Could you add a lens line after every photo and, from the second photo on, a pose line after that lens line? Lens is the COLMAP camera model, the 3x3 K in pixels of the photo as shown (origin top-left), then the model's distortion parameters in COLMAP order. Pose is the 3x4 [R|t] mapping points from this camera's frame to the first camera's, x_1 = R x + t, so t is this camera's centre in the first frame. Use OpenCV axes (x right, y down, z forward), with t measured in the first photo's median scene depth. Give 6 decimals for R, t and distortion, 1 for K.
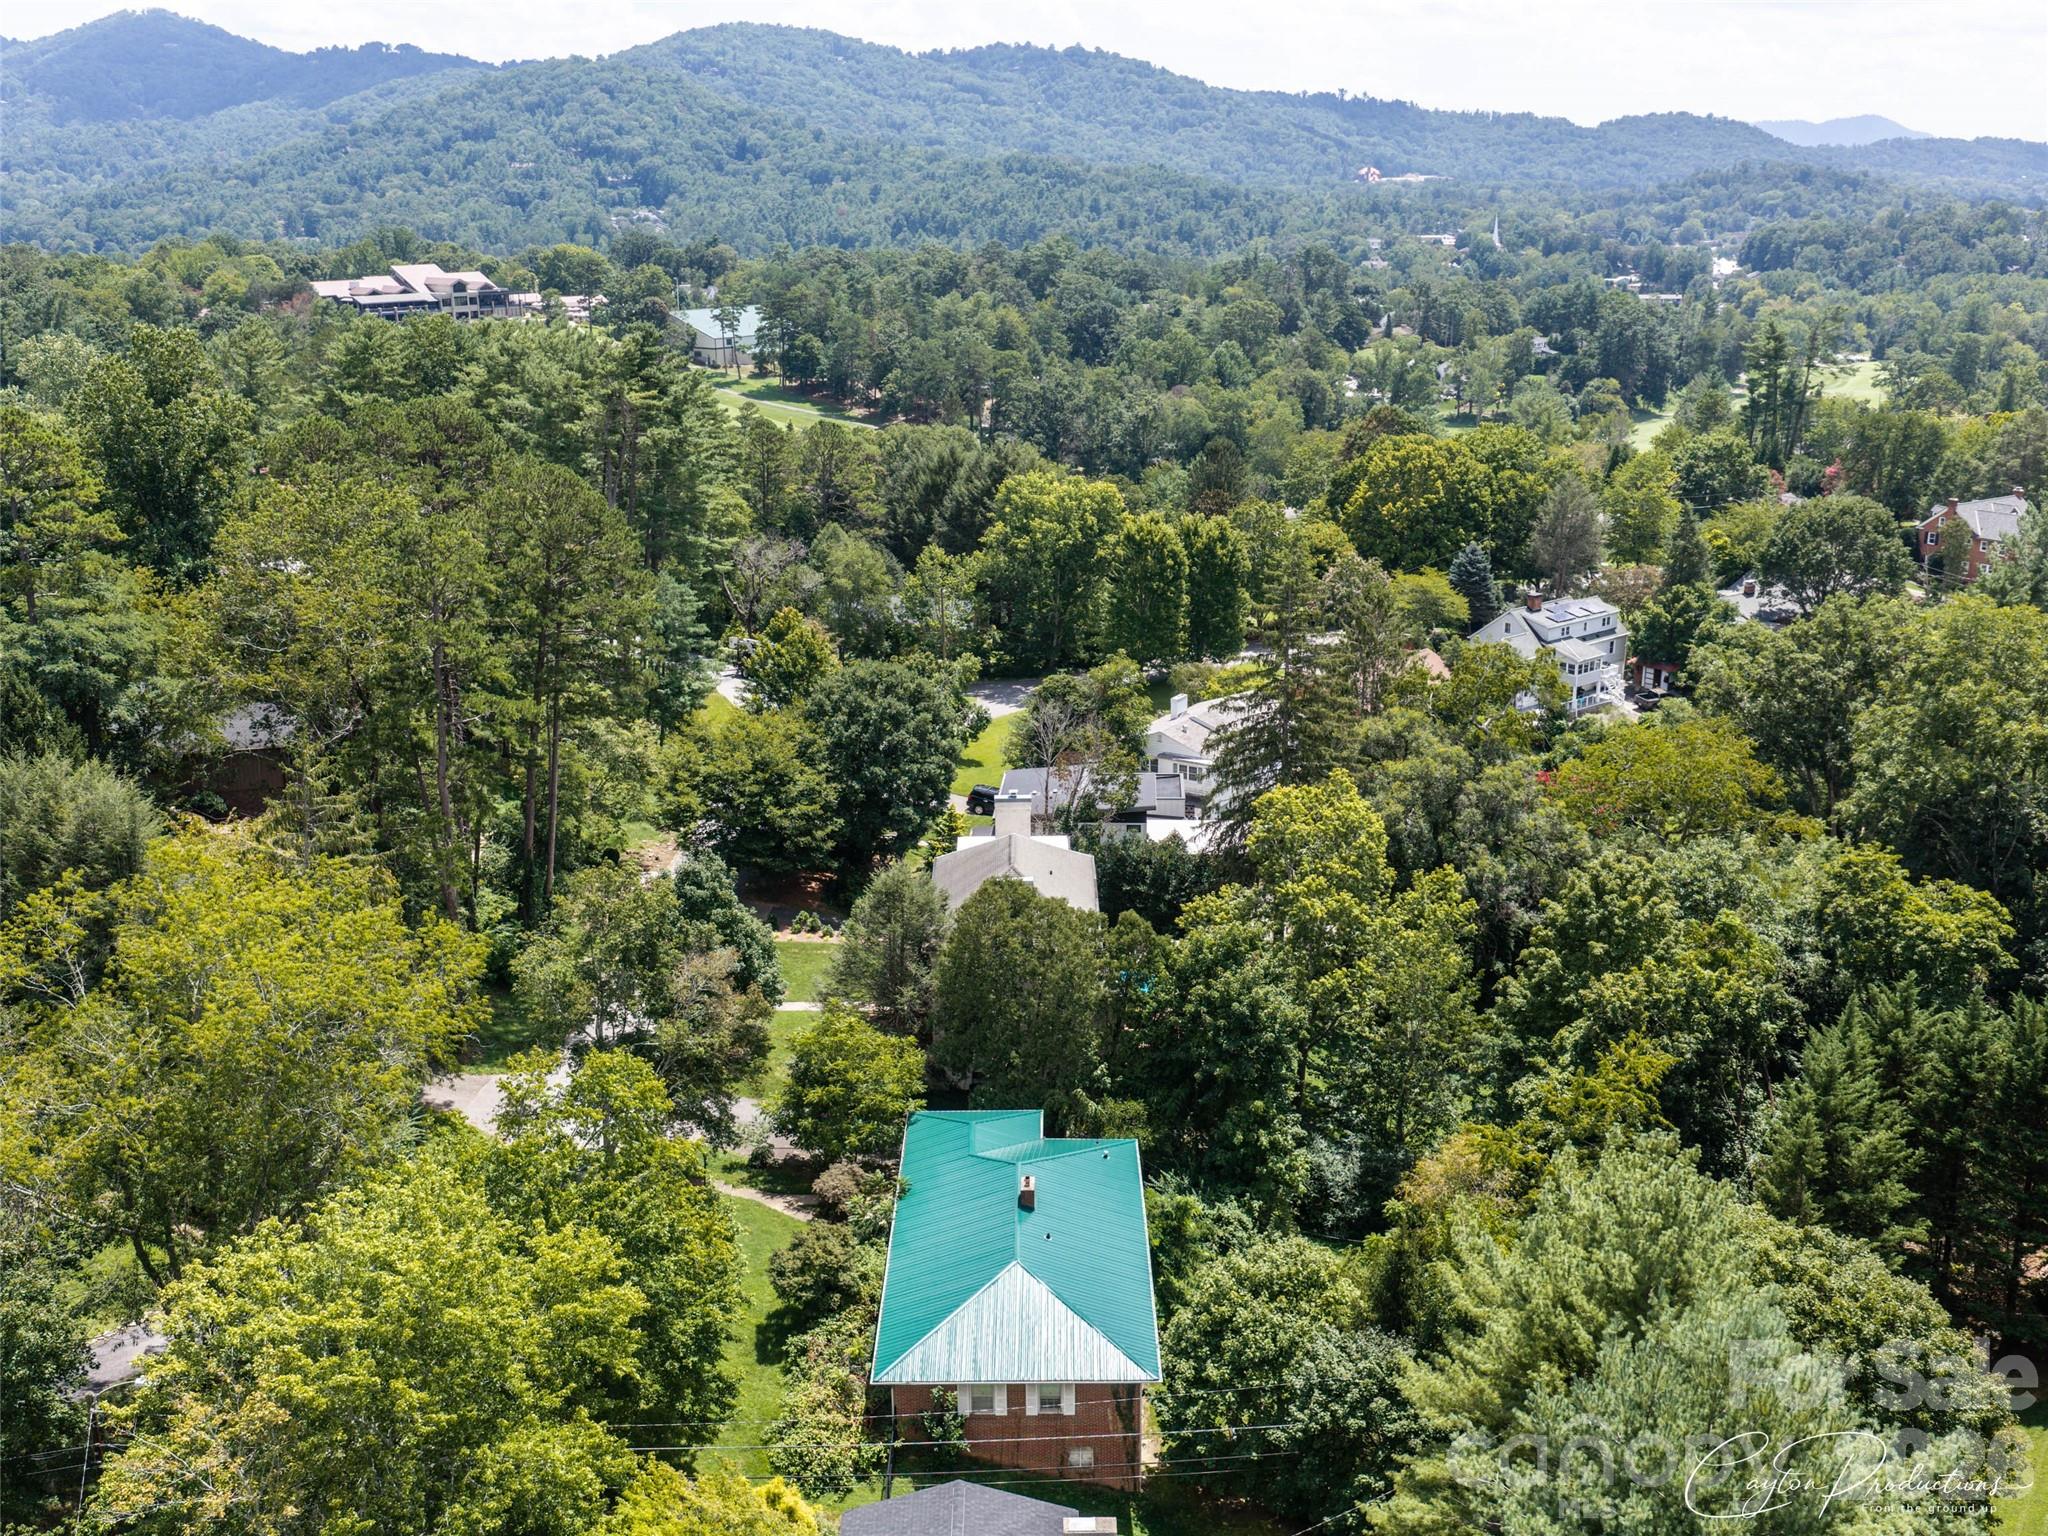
lens RADIAL K [[1813.4, 0, 1023.5], [0, 1813.4, 769.5], [0, 0, 1]] dist [-0.006148, -0.011150]
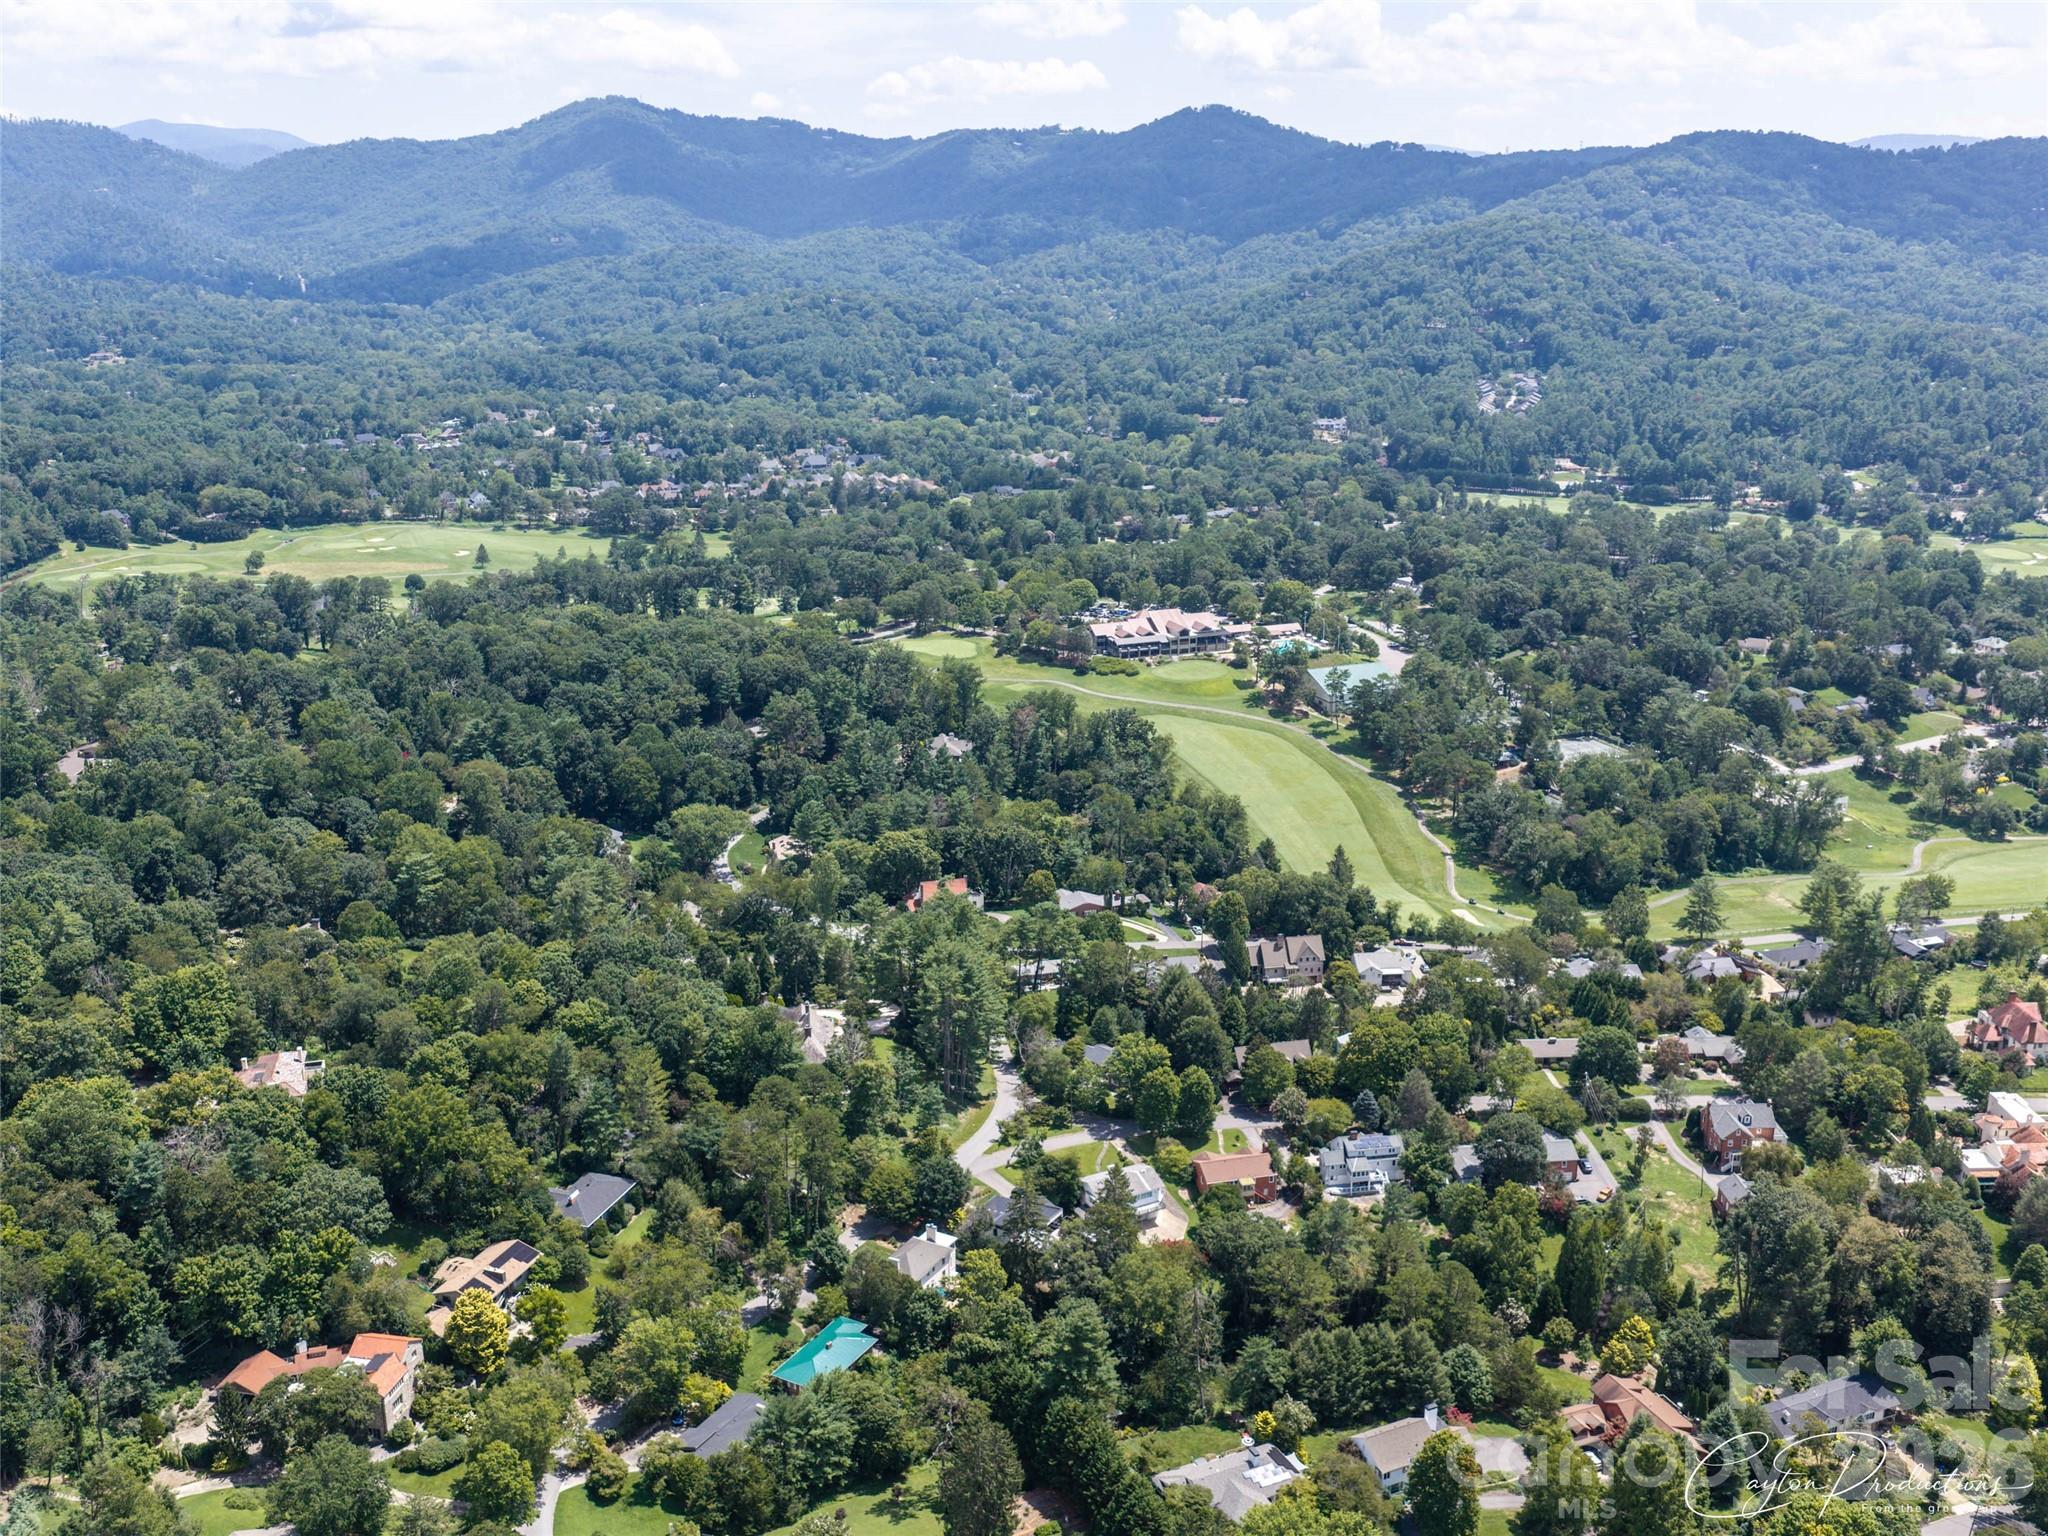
lens RADIAL K [[1813.4, 0, 1025.1], [0, 1813.4, 768.0], [0, 0, 1]] dist [-0.006148, -0.011150]
pose [[0.861510, 0.137807, -0.488682, 0.092061], [-0.142714, 0.989384, 0.027410, -0.051225], [0.487272, 0.046128, 0.872031, -0.103476]]
